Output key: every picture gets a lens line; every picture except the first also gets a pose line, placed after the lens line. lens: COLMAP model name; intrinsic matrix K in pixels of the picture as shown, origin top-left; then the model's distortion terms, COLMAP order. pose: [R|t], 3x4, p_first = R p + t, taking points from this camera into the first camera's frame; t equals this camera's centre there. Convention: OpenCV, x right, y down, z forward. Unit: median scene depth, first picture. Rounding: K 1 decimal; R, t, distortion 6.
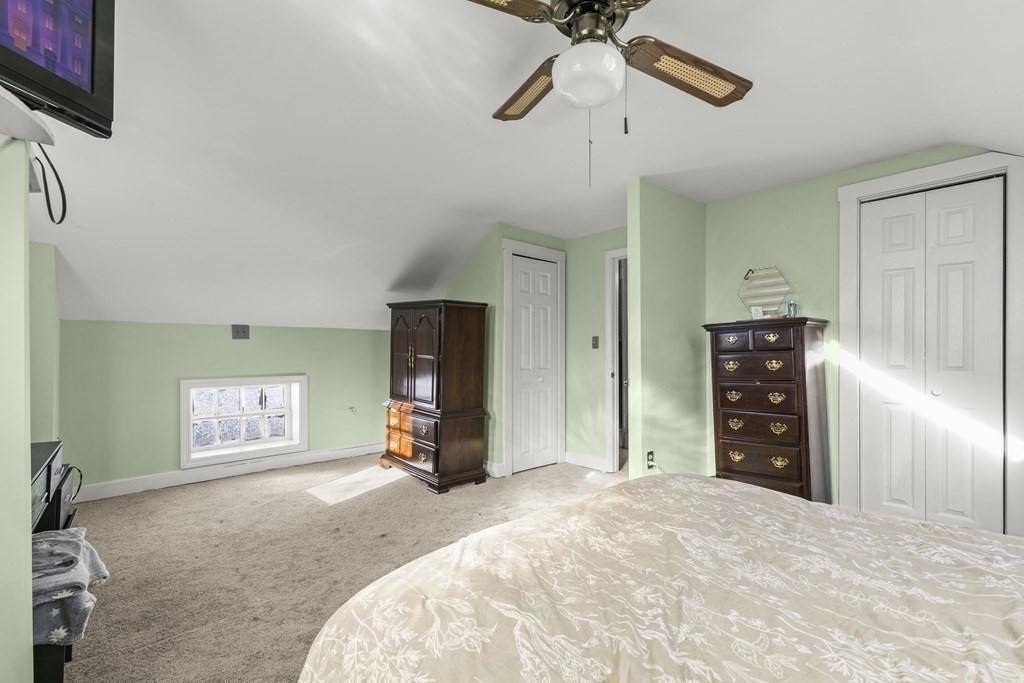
lens RADIAL K [[453.7, 0, 518.1], [0, 453.7, 356.6], [0, 0, 1]] dist [0.000333, -0.000033]
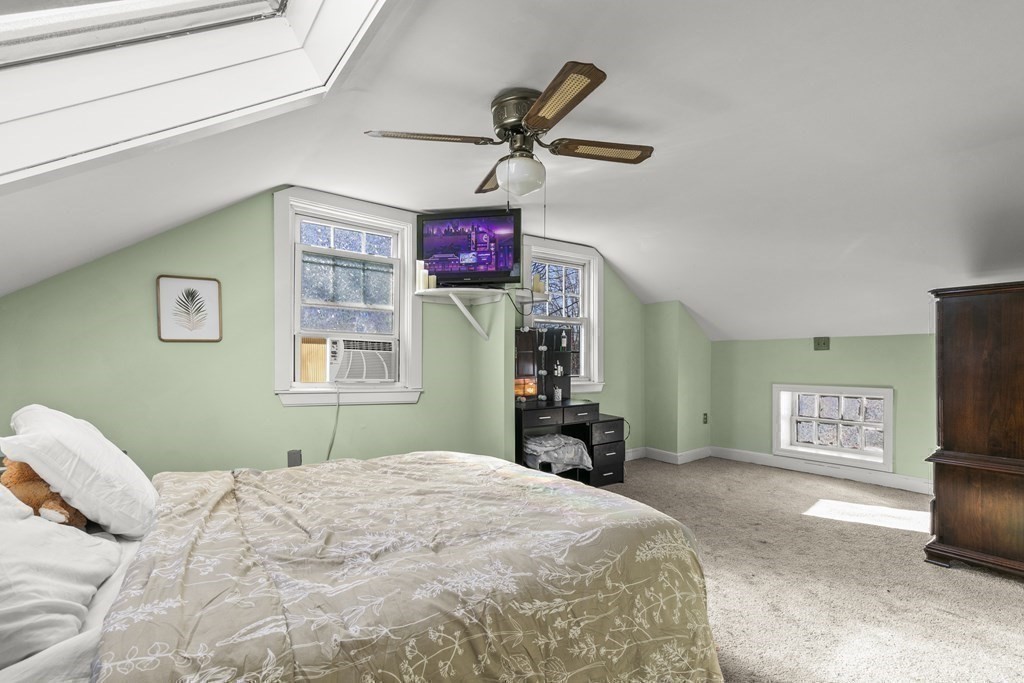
lens RADIAL K [[453.7, 0, 518.1], [0, 453.7, 356.6], [0, 0, 1]] dist [0.000333, -0.000033]
pose [[-0.105091, -0.008032, -0.994430, 0.599050], [-0.014176, 0.999878, -0.006578, -0.006415], [0.994362, 0.013406, -0.105192, 0.425730]]
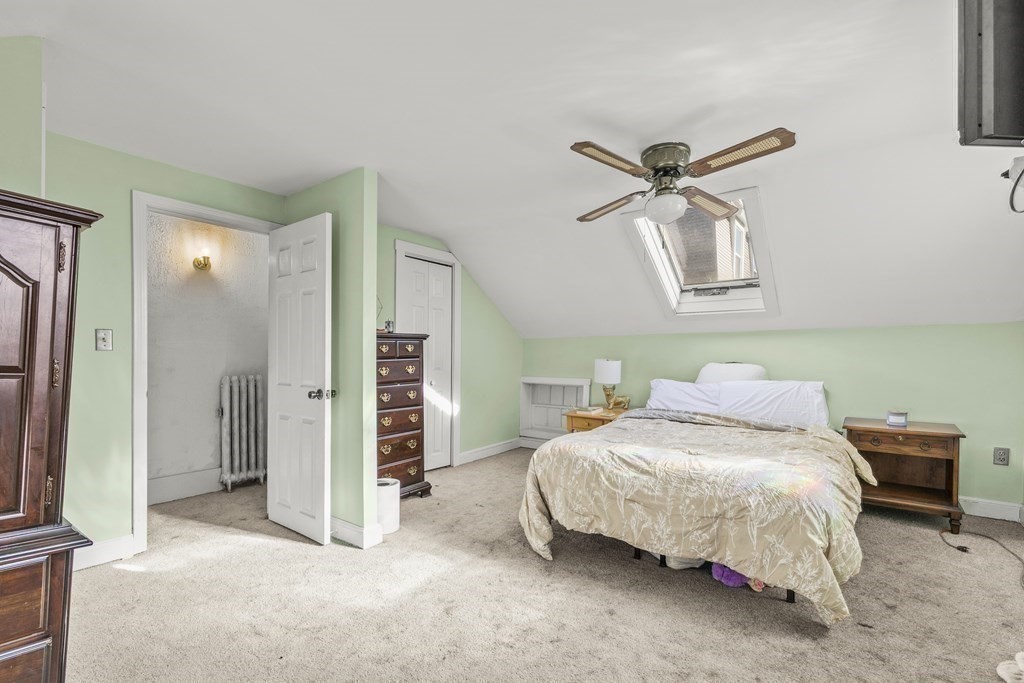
lens RADIAL K [[453.7, 0, 518.1], [0, 453.7, 356.6], [0, 0, 1]] dist [0.000333, -0.000033]
pose [[-0.188243, 0.006079, 0.982104, -0.575580], [0.001013, 0.999982, -0.005996, -0.006936], [-0.982122, -0.000134, -0.188245, 0.713185]]
